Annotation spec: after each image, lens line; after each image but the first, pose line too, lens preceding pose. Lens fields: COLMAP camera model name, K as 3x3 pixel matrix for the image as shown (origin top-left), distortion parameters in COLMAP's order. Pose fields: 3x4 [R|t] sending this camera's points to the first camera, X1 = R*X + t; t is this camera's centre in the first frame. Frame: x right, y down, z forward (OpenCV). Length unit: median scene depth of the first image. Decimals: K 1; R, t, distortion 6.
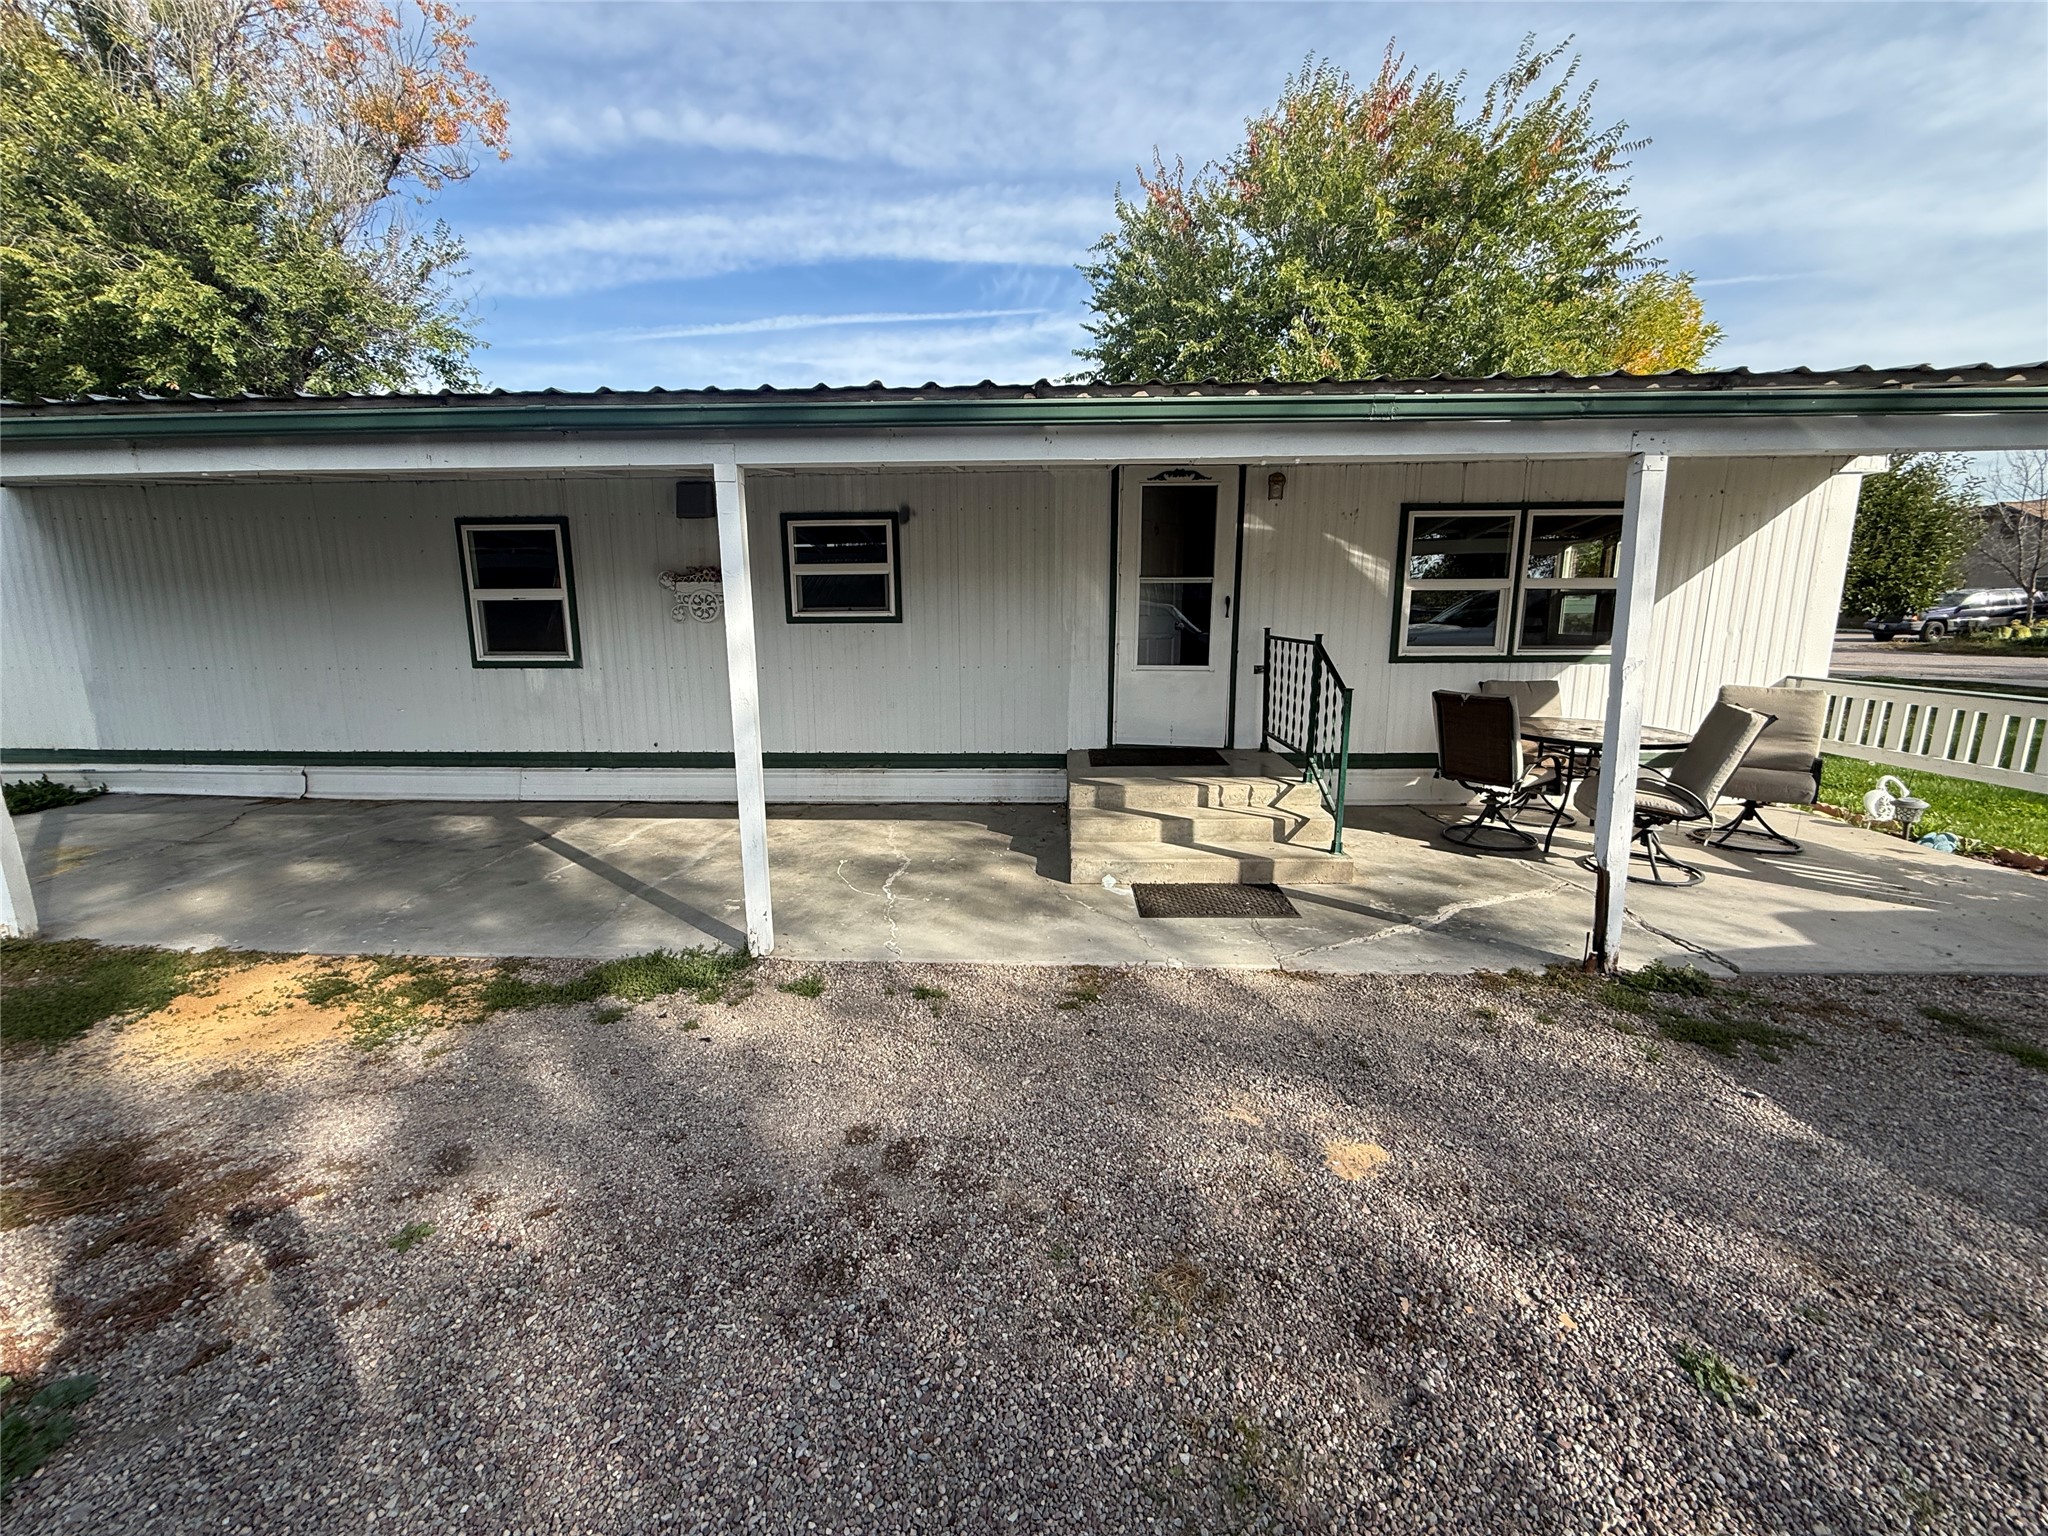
lens RADIAL K [[813.0, 0, 1020.4], [0, 813.0, 765.9], [0, 0, 1]] dist [0.002192, -0.000273]
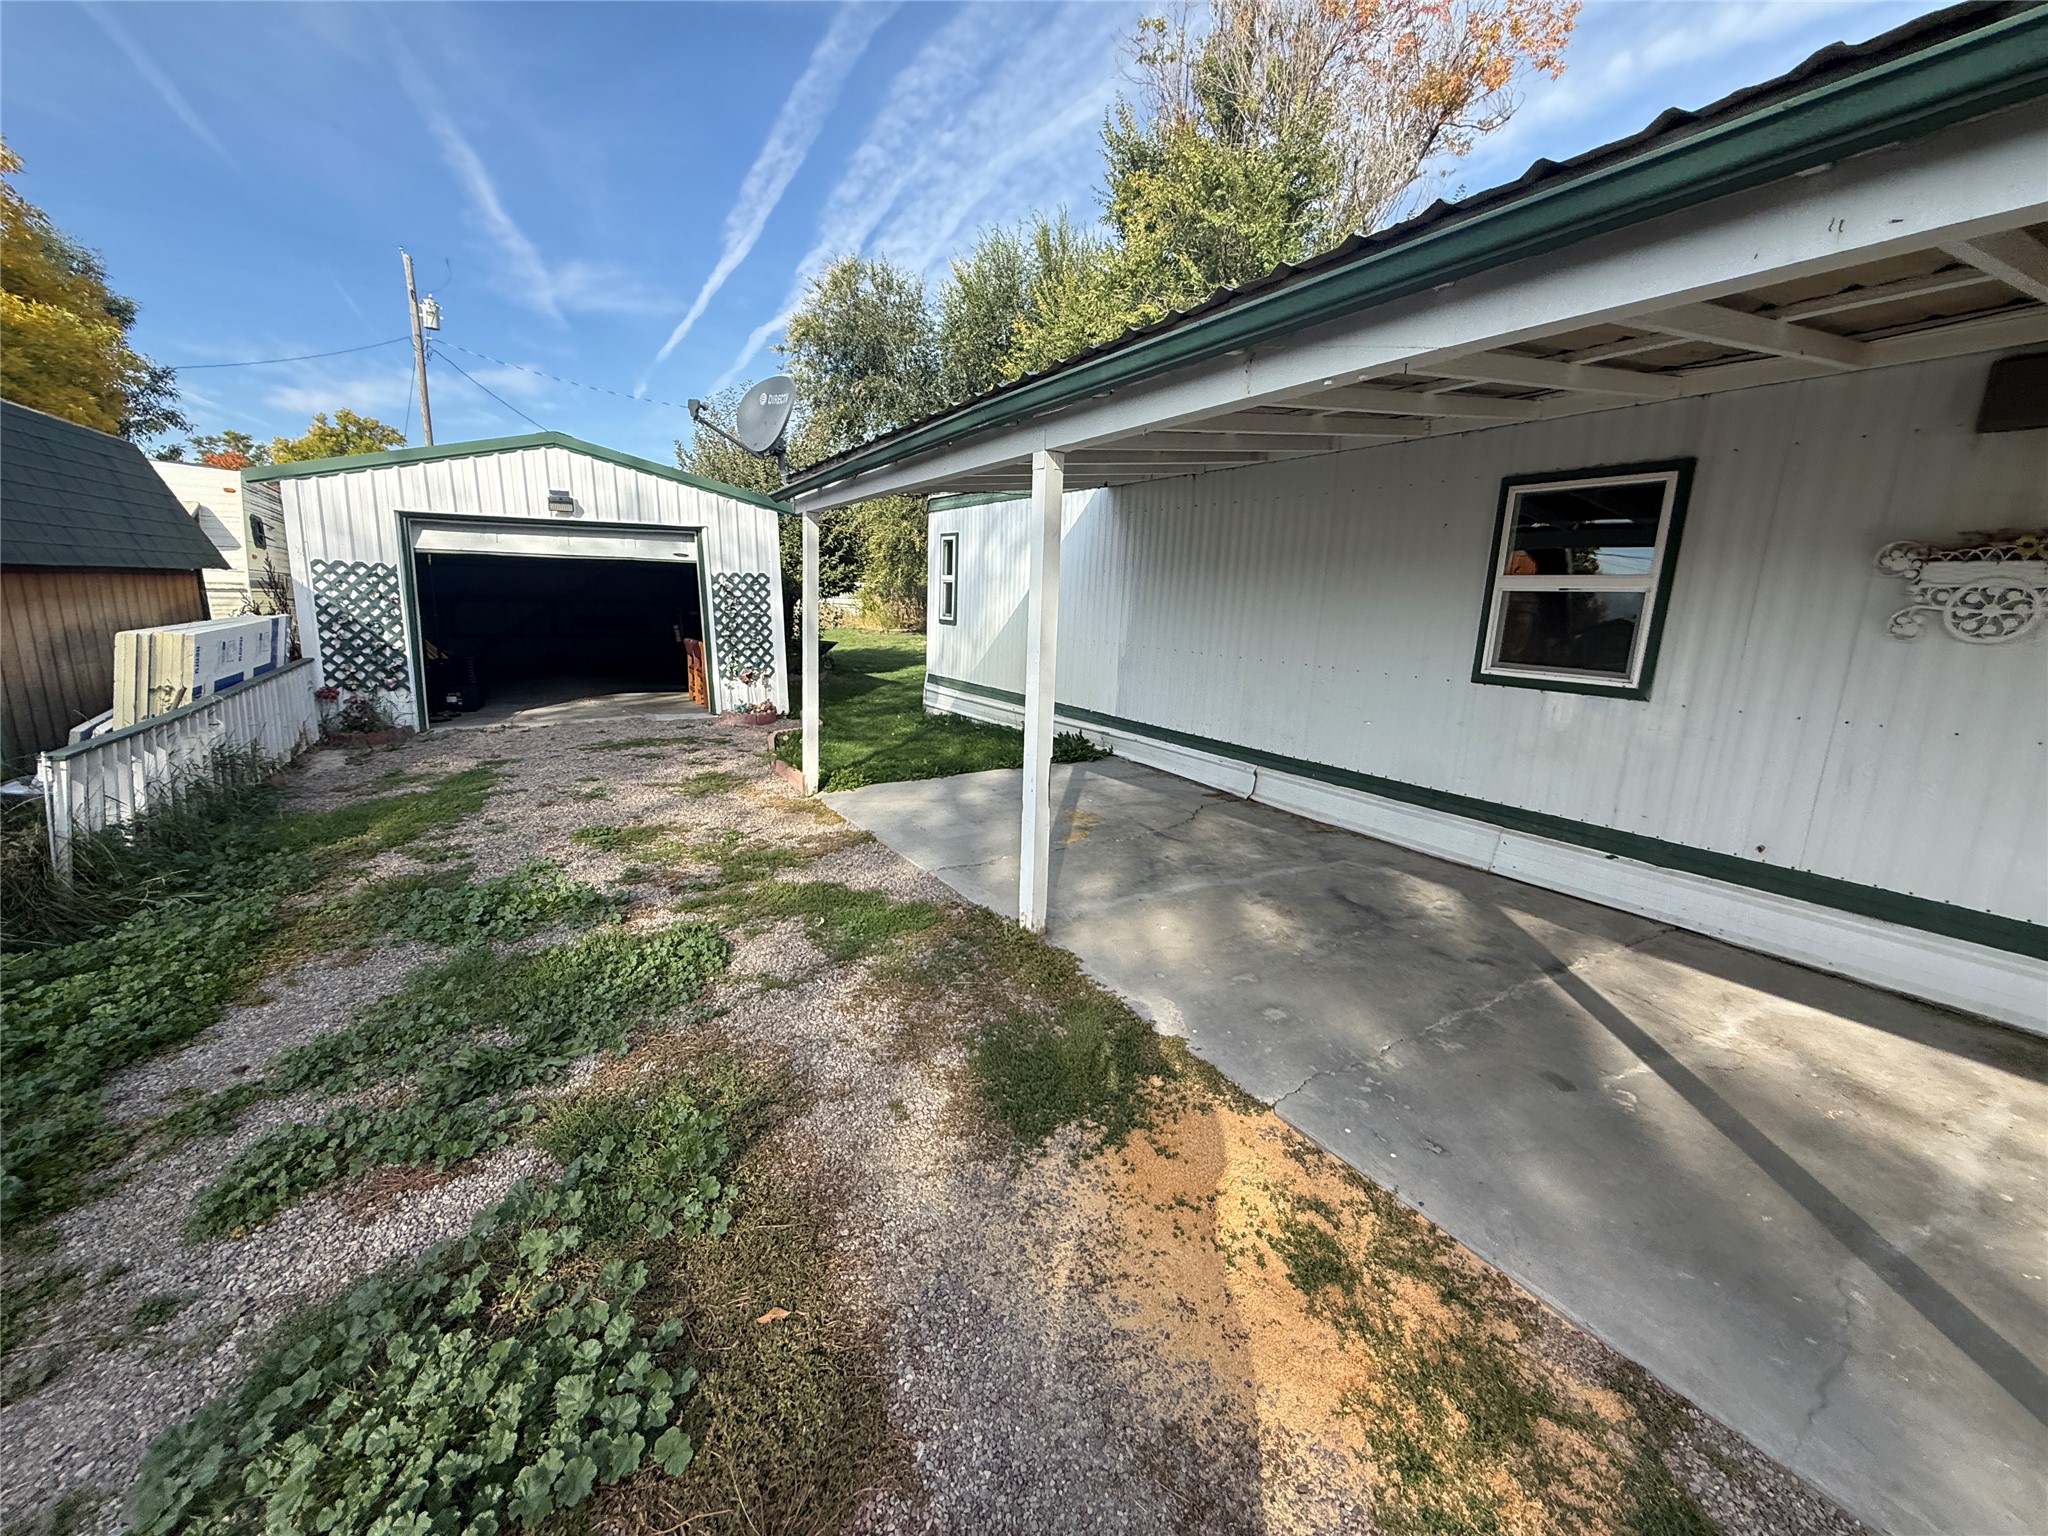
lens RADIAL K [[813.0, 0, 1020.4], [0, 813.0, 765.9], [0, 0, 1]] dist [0.002192, -0.000273]
pose [[0.569429, 0.191249, -0.799484, -0.312076], [-0.185858, 0.977329, 0.101416, -0.046492], [0.800754, 0.090842, 0.592064, 0.249903]]
